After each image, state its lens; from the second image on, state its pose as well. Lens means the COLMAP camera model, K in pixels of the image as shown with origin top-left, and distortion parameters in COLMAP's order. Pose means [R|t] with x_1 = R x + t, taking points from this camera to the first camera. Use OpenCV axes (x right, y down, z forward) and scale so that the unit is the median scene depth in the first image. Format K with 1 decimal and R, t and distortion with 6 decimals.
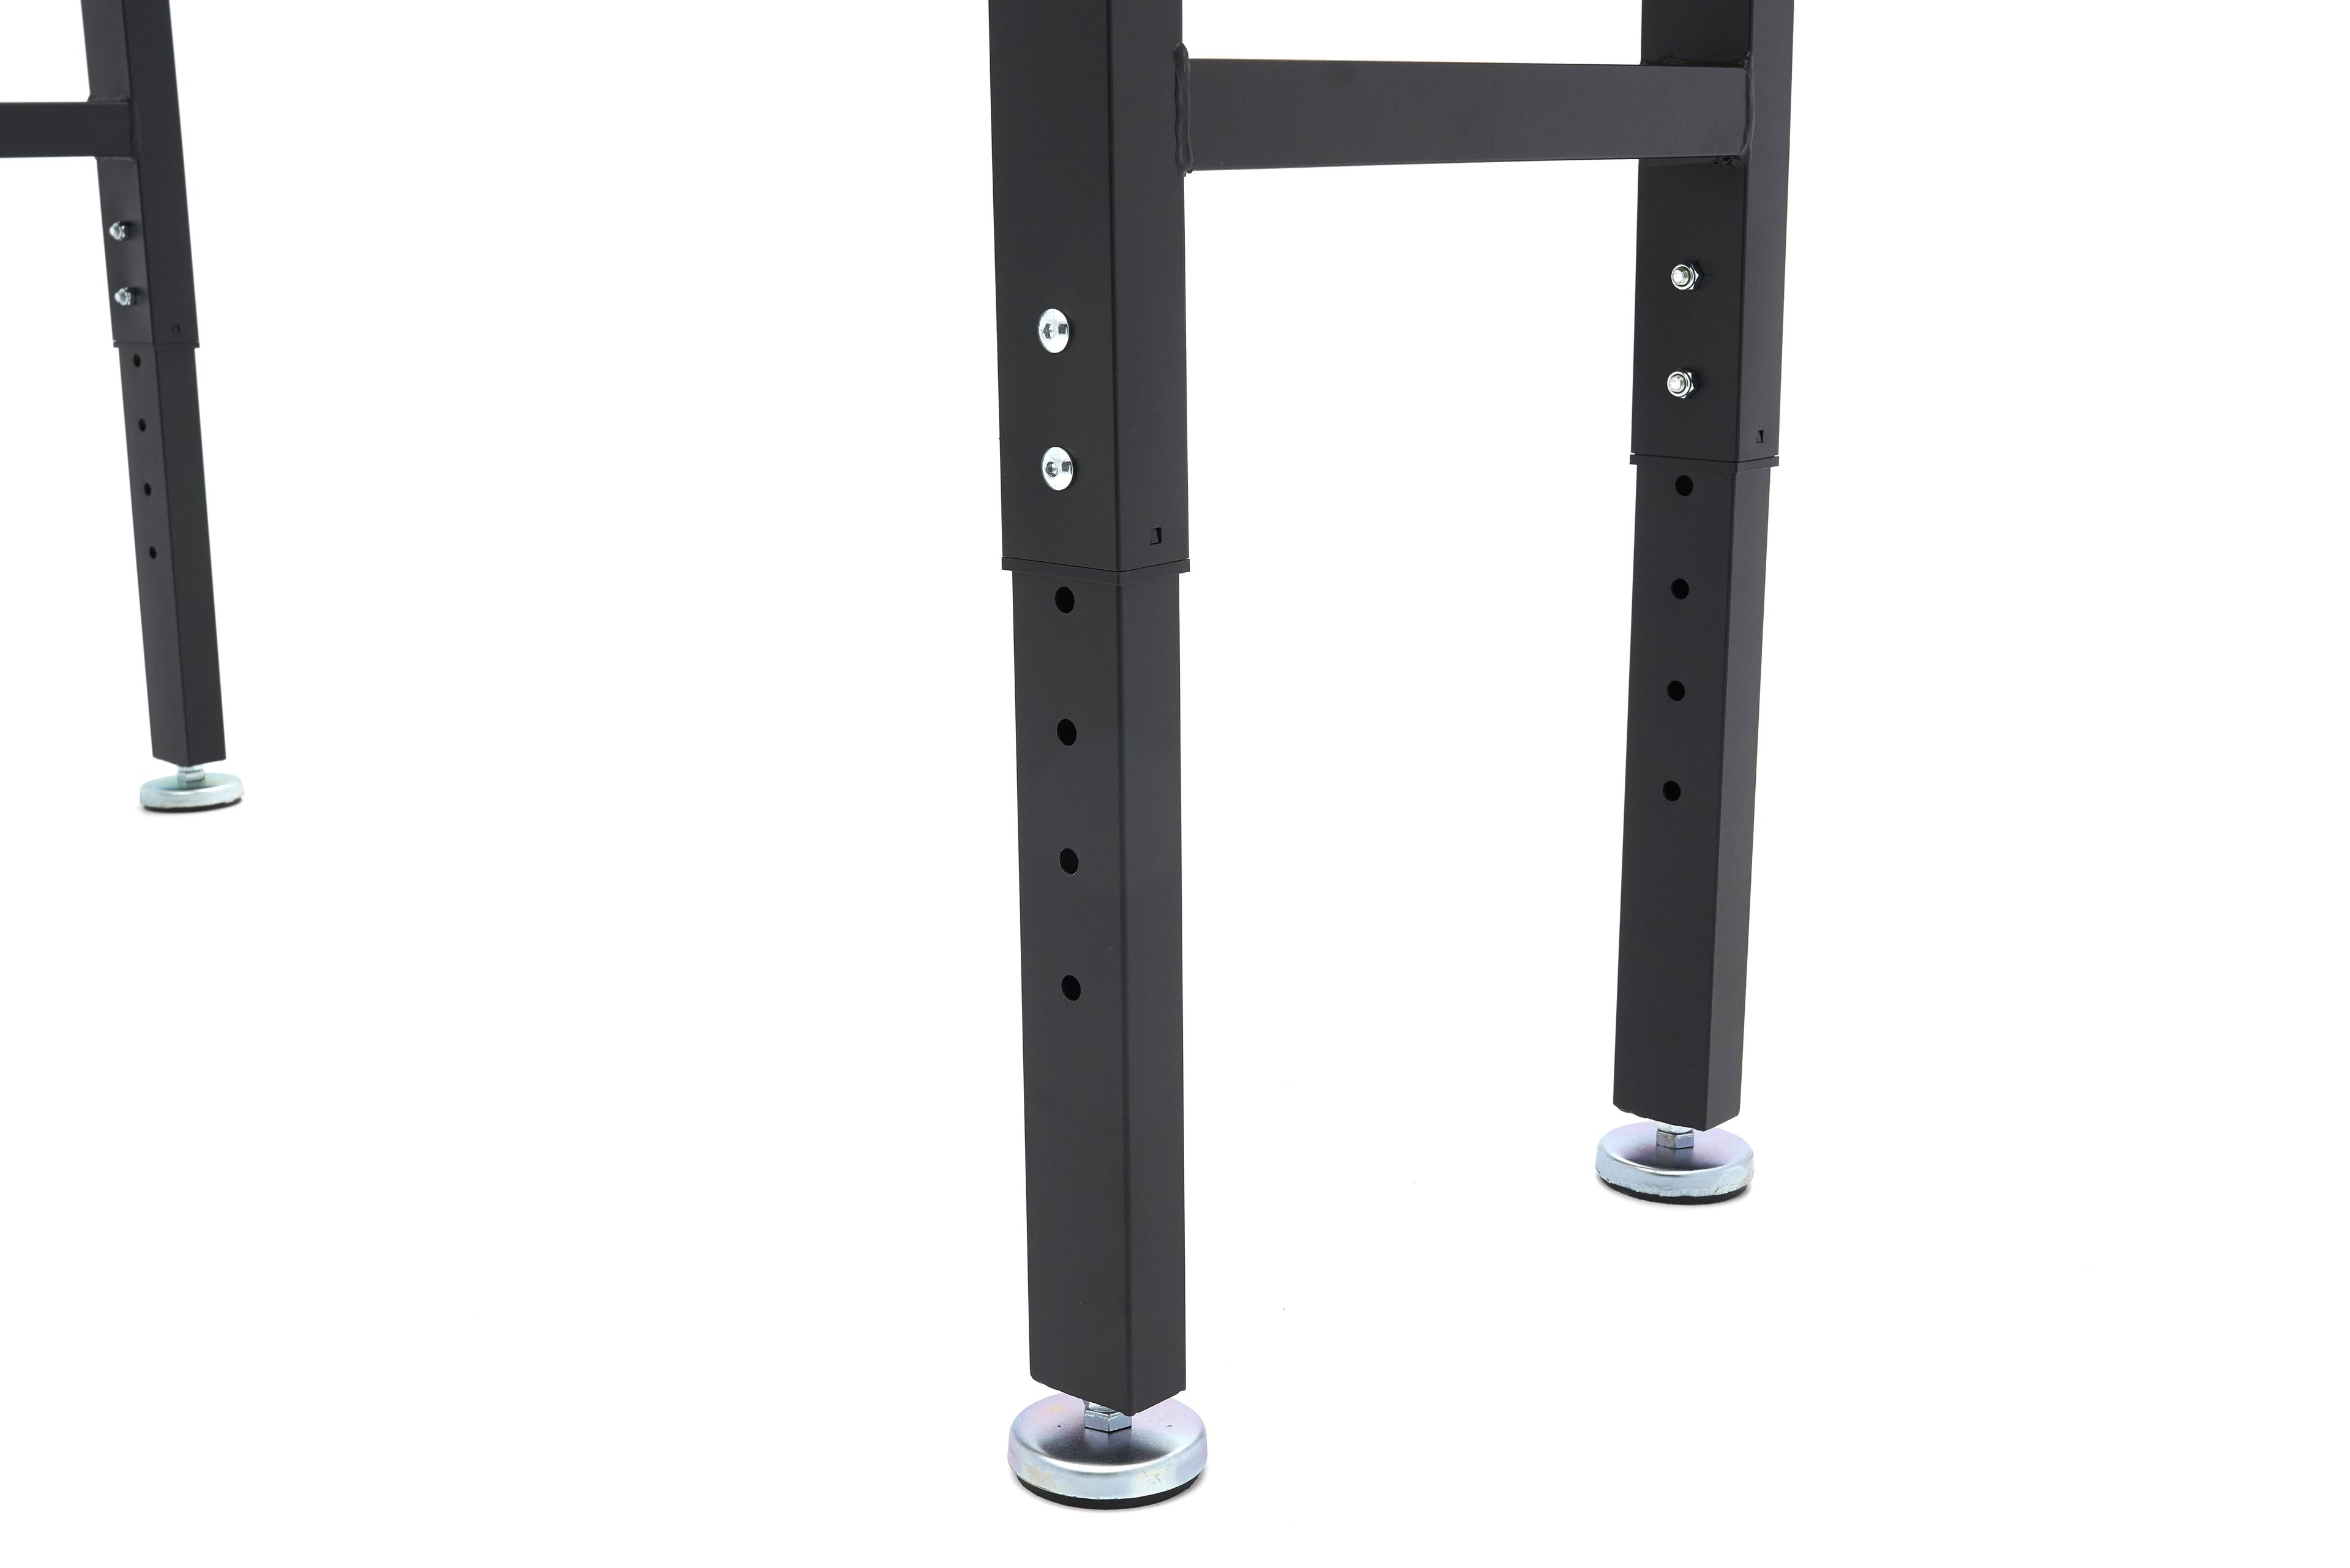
lens RADIAL K [[2898.0, 0, 1175.0], [0, 2898.0, 784.0], [0, 0, 1]] dist [0.001582, 0.000188]
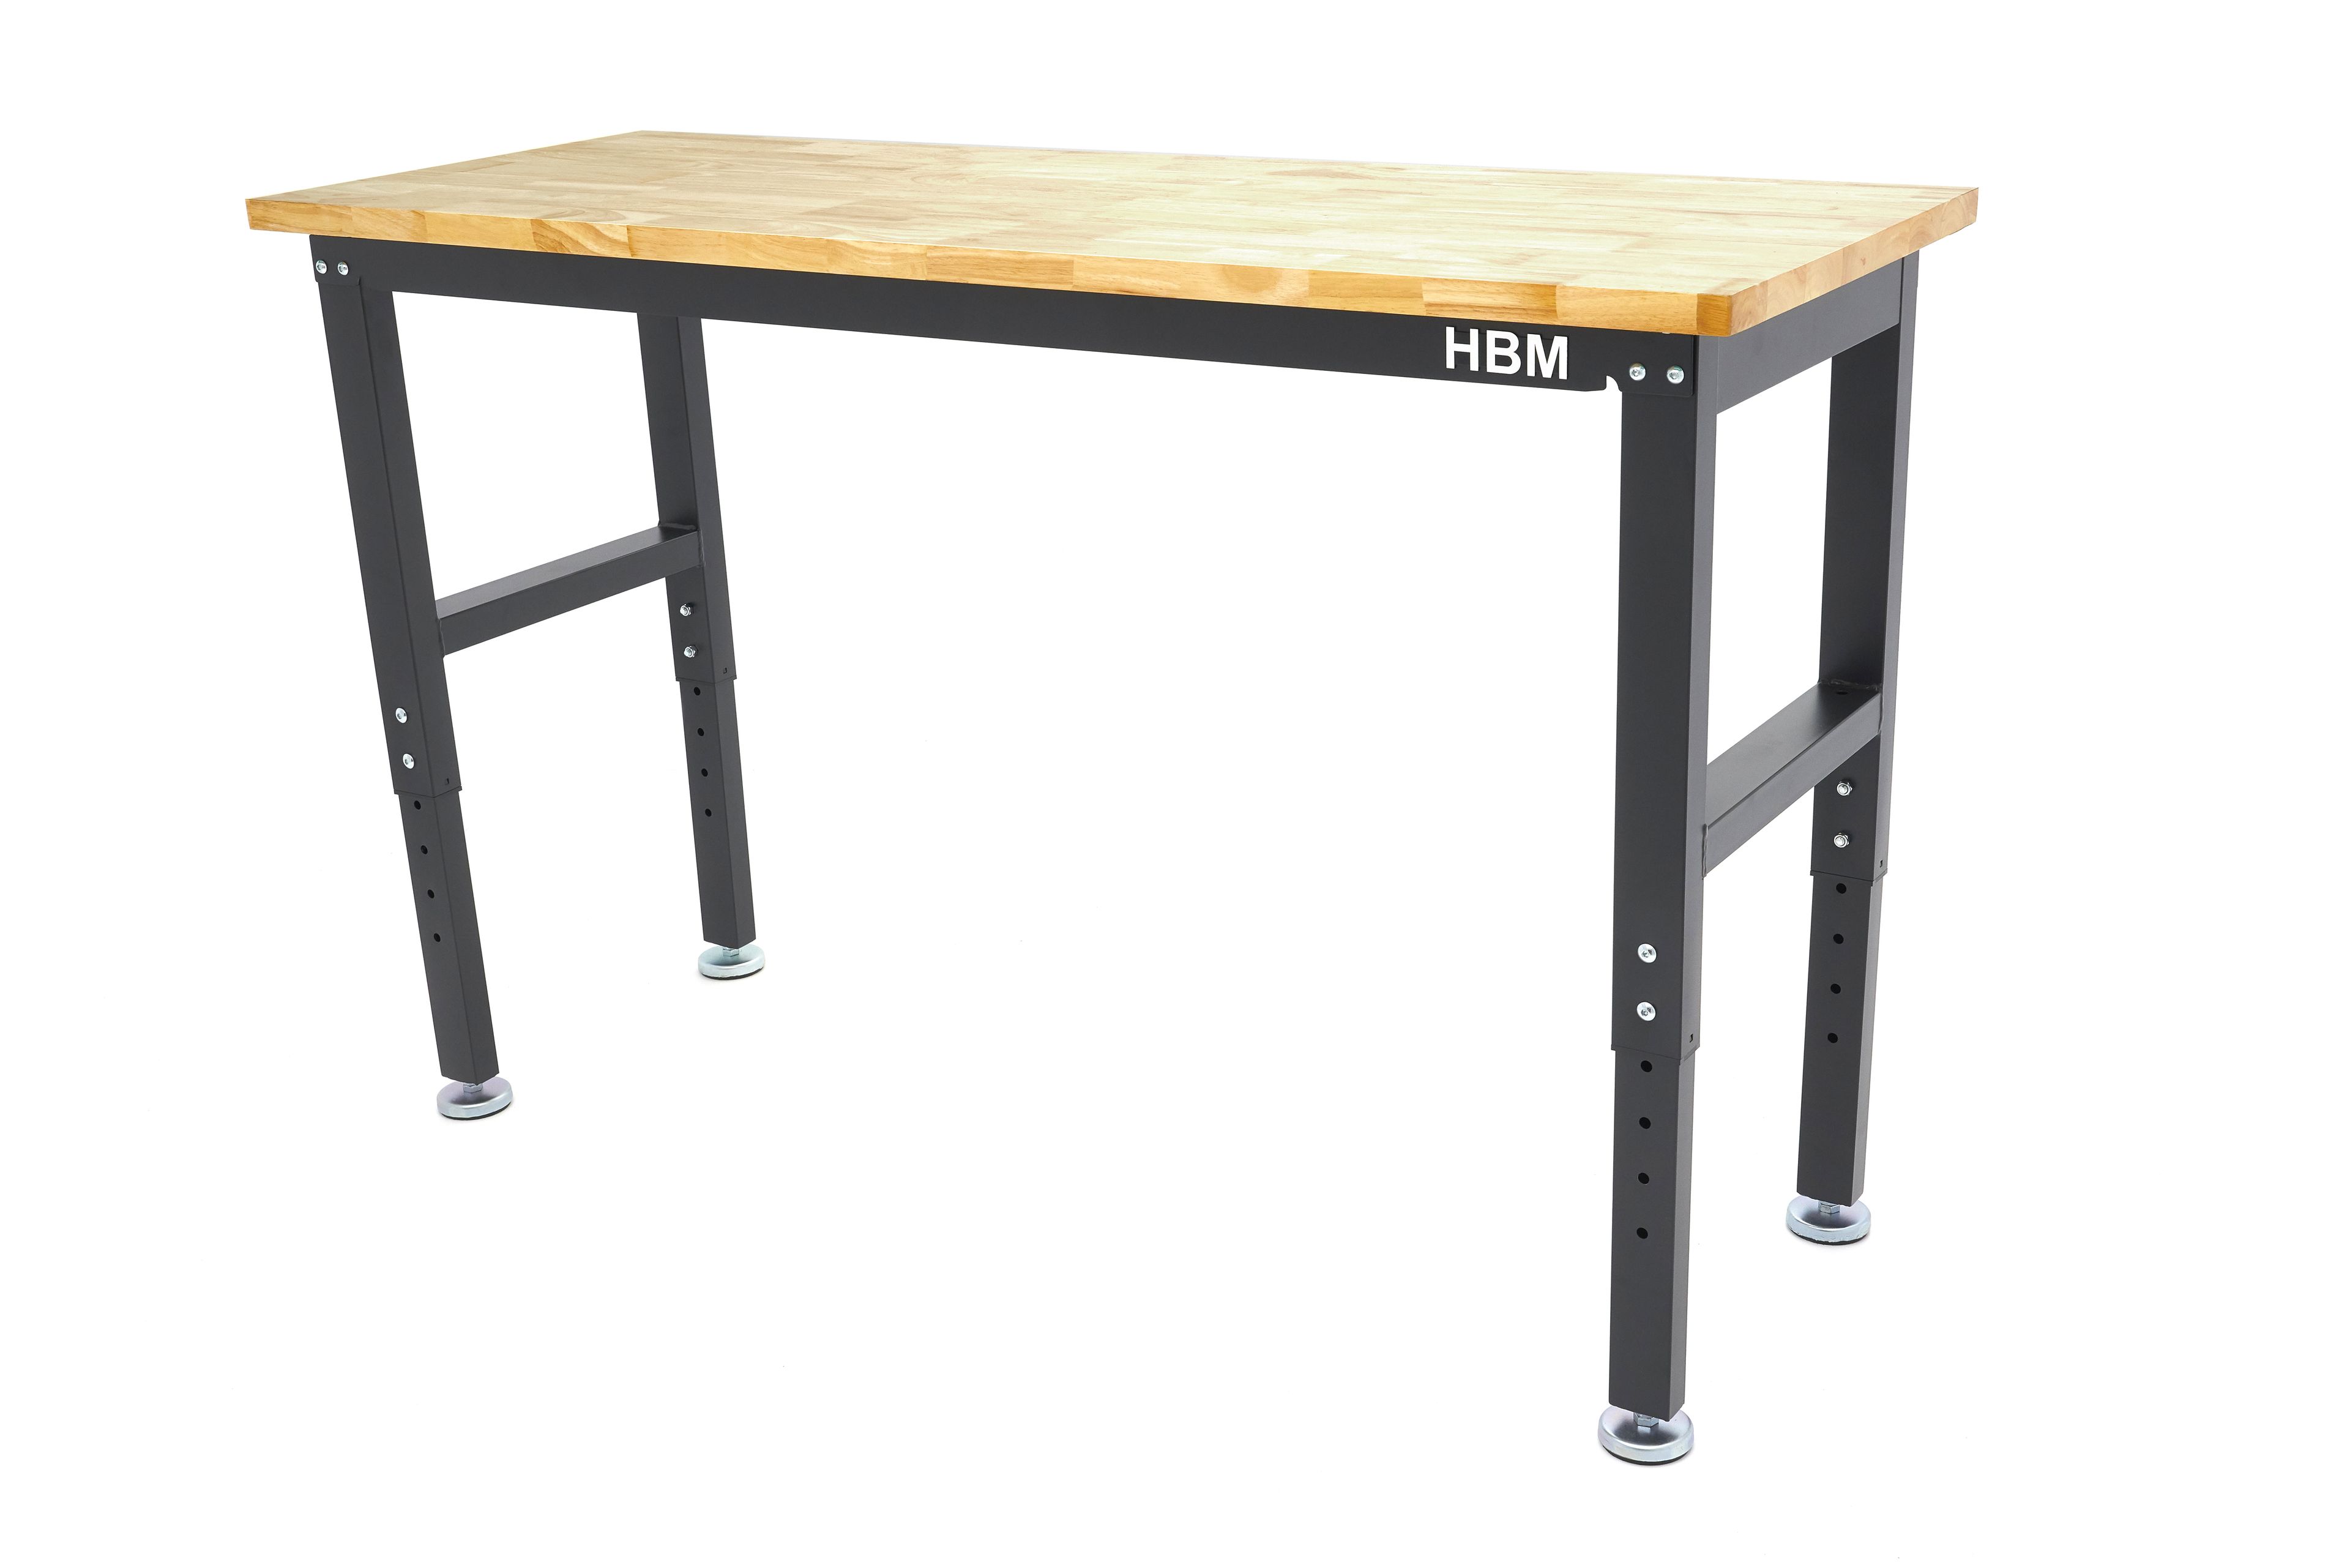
lens RADIAL K [[2822.7, 0, 1175.0], [0, 2822.7, 784.0], [0, 0, 1]] dist [-0.001090, -0.019895]
pose [[0.988118, -0.085621, 0.127638, 0.334128], [0.071993, 0.991562, 0.107808, -0.318833], [-0.135792, -0.097338, 0.985944, -1.767412]]
